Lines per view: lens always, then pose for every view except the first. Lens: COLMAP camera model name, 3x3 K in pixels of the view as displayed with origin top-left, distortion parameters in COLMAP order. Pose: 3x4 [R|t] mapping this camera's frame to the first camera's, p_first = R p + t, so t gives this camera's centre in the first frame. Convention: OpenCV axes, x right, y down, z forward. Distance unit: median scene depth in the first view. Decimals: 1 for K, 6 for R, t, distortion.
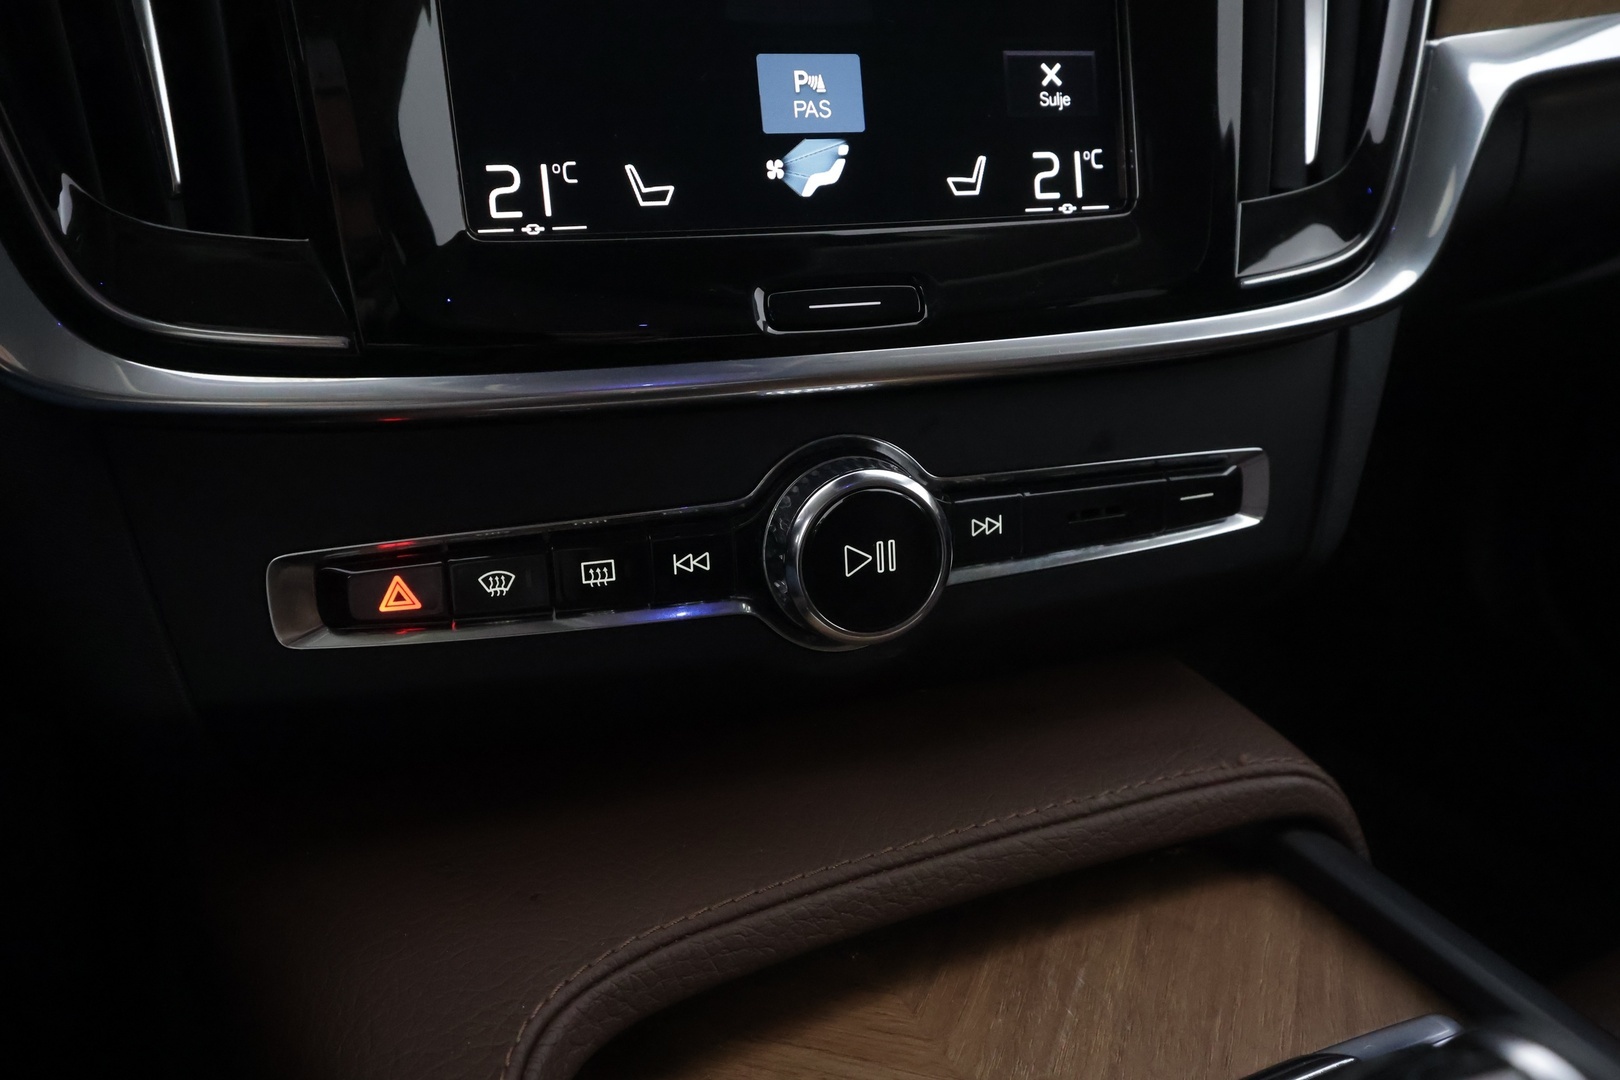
lens RADIAL K [[1282.7, 0, 813.6], [0, 1282.7, 545.6], [0, 0, 1]] dist [-0.003568, 0.009598]
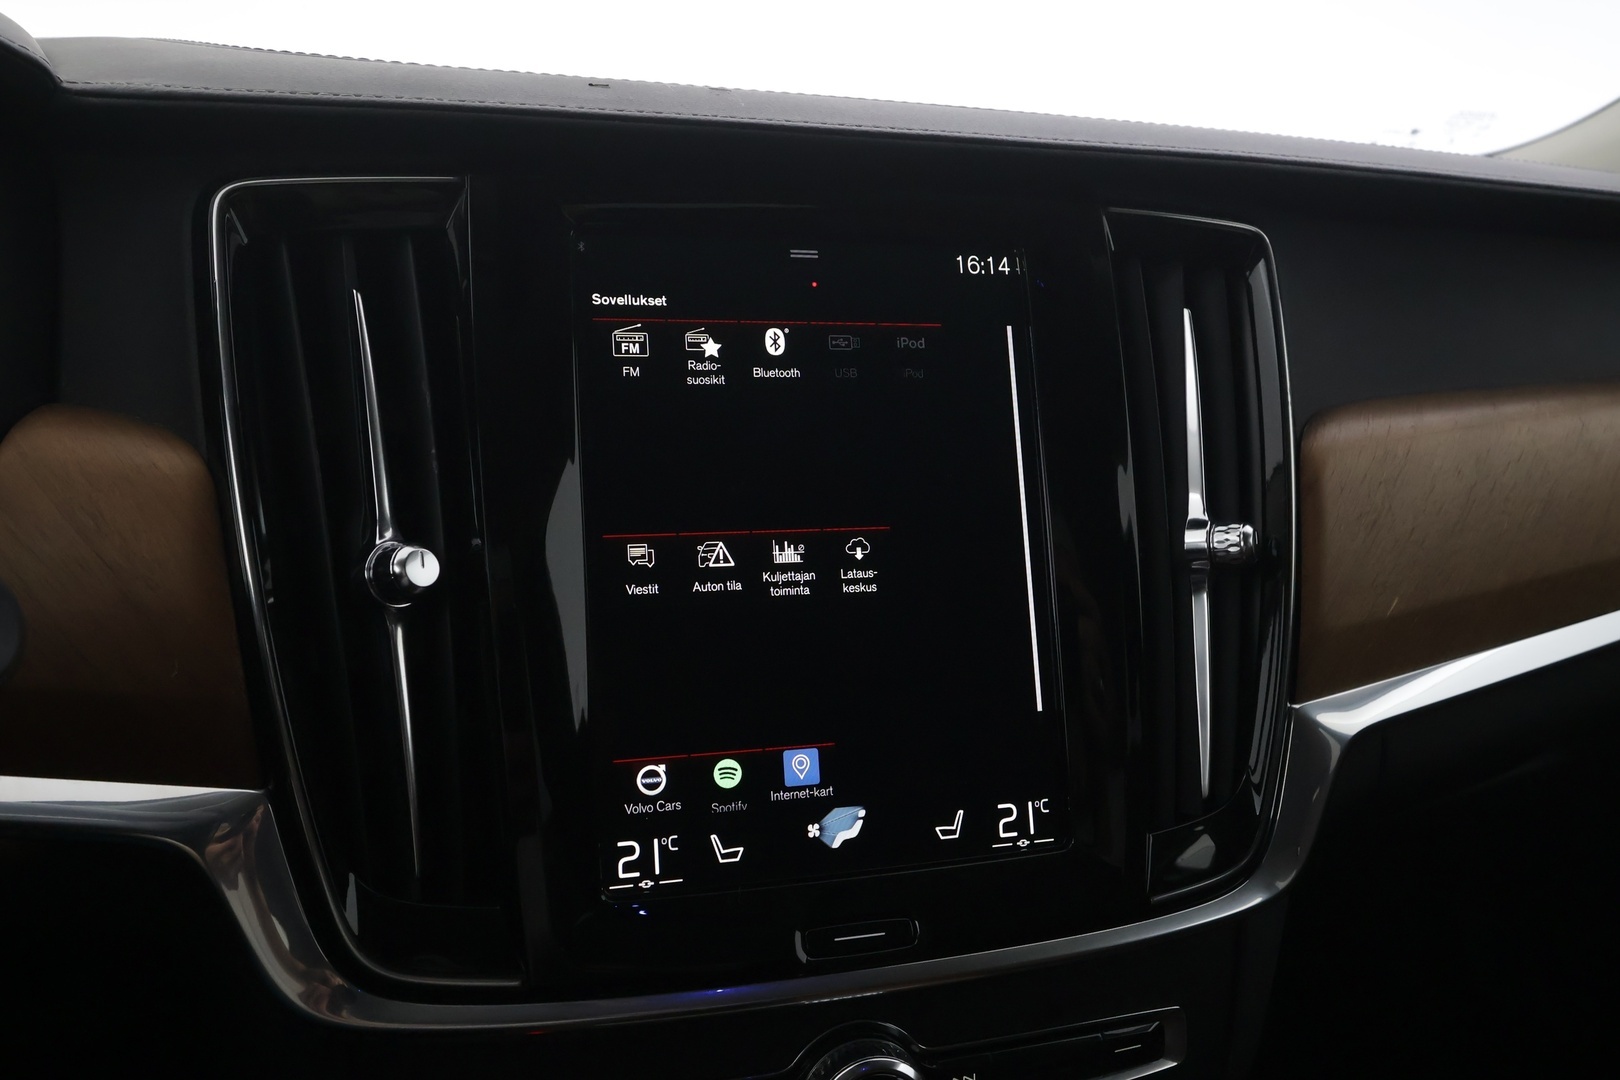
lens RADIAL K [[1282.7, 0, 806.8], [0, 1282.7, 543.5], [0, 0, 1]] dist [-0.003568, 0.009598]
pose [[0.999034, 0.021351, -0.038410, 0.010493], [-0.028525, 0.979948, -0.197204, -0.323160], [0.033429, 0.198109, 0.979610, -0.468847]]
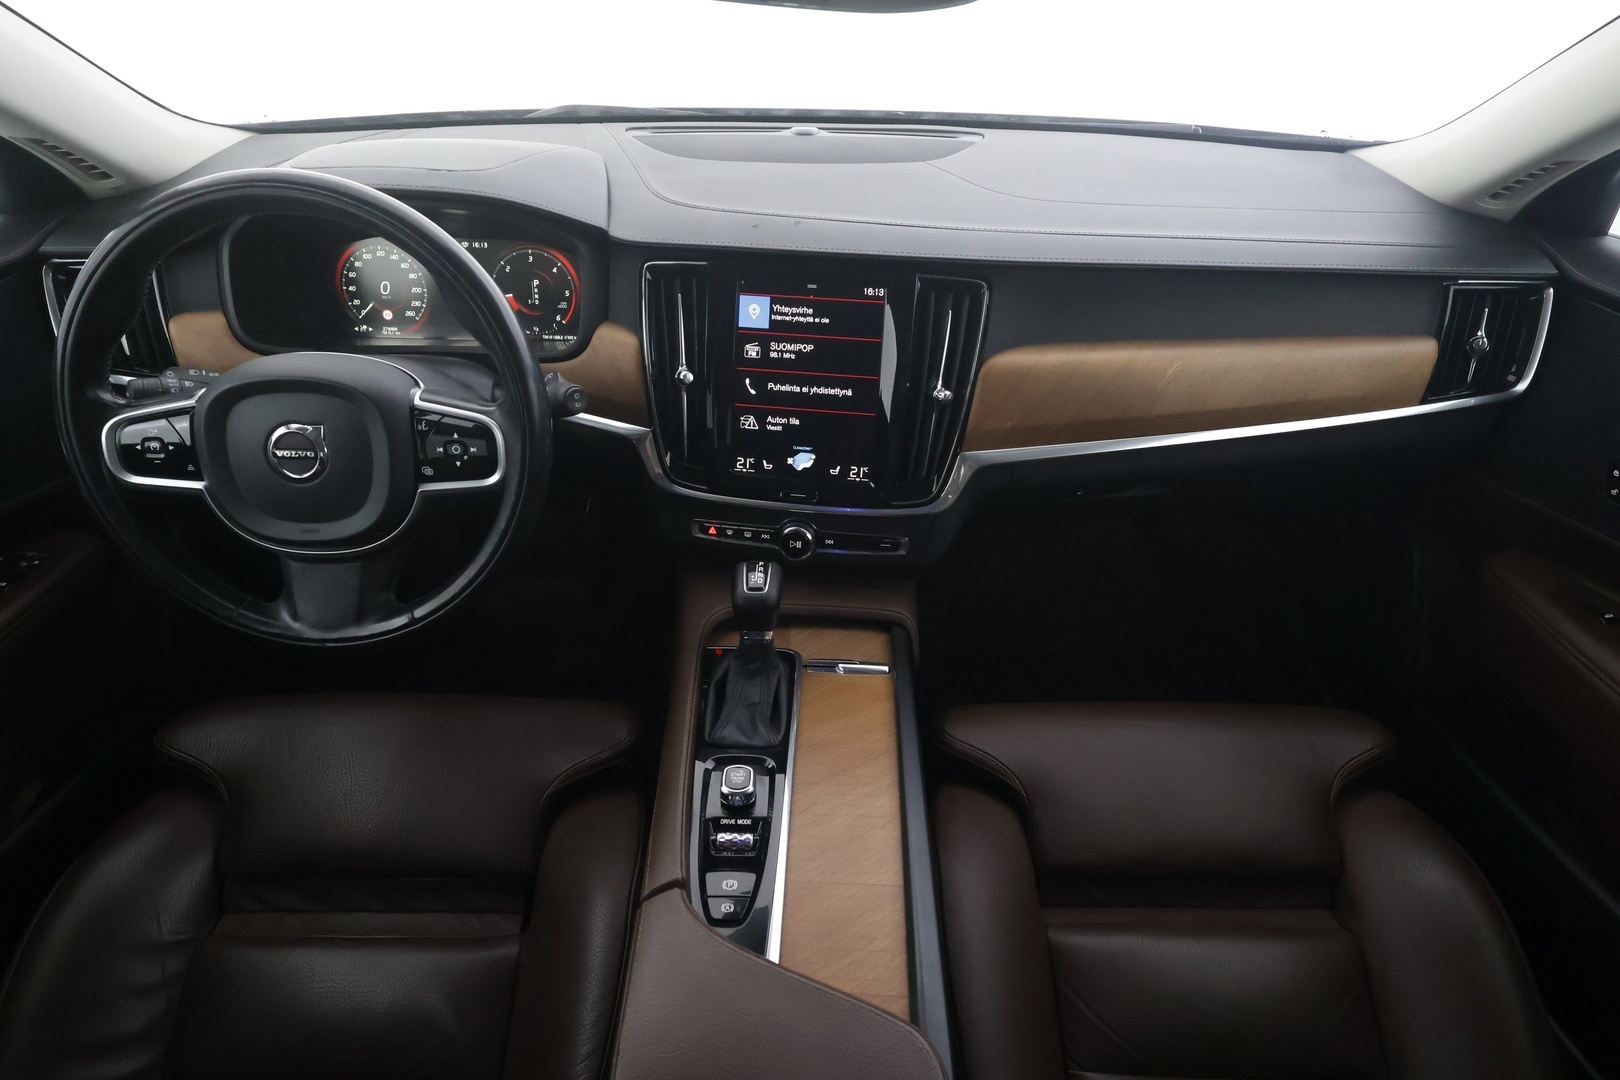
lens RADIAL K [[887.7, 0, 805.0], [0, 887.7, 549.7], [0, 0, 1]] dist [0.011564, -0.003094]
pose [[0.890238, 0.245223, -0.383851, 1.409677], [-0.182178, 0.964062, 0.193377, -0.645172], [0.417477, -0.102222, 0.902919, -2.119094]]
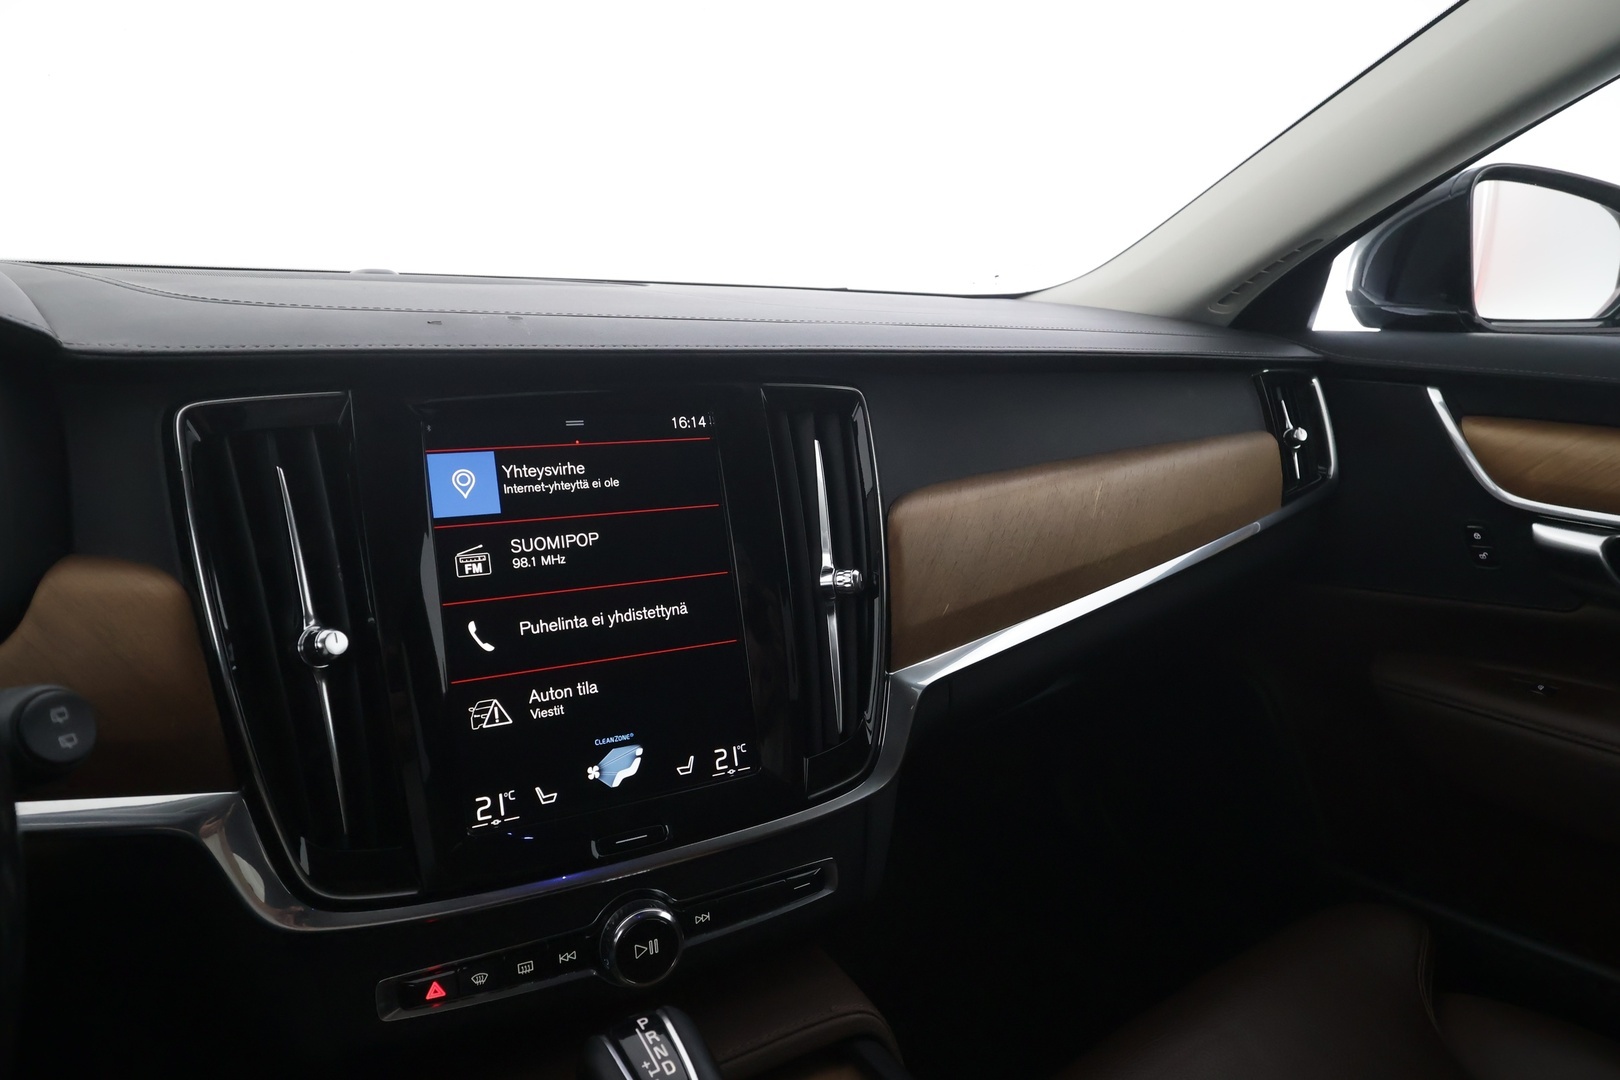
lens RADIAL K [[947.2, 0, 800.7], [0, 947.2, 545.8], [0, 0, 1]] dist [0.000282, 0.001395]
pose [[0.990797, -0.037732, 0.129988, 0.123572], [0.060461, 0.982599, -0.175623, -0.382943], [-0.121100, 0.181866, 0.975838, -0.820714]]
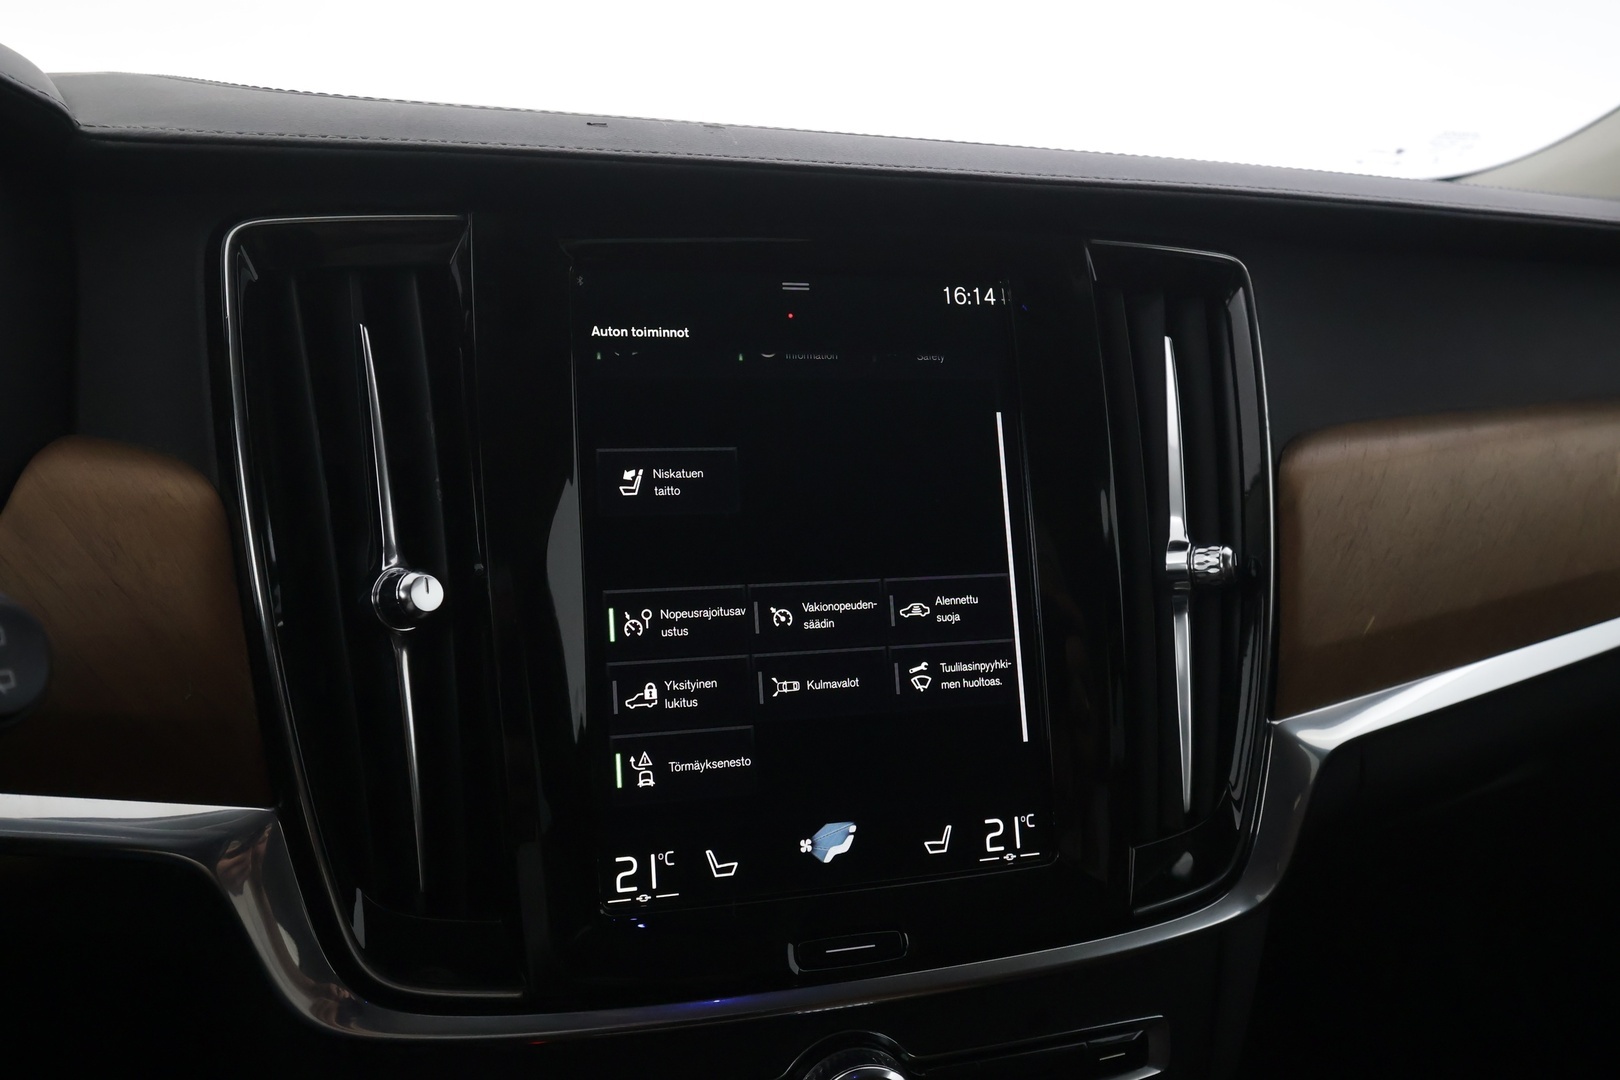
lens RADIAL K [[1282.7, 0, 806.2], [0, 1282.7, 541.6], [0, 0, 1]] dist [-0.003568, 0.009598]
pose [[0.999110, 0.019026, -0.037646, 0.019341], [-0.026328, 0.978582, -0.204166, -0.332664], [0.032955, 0.204975, 0.978212, -0.518617]]
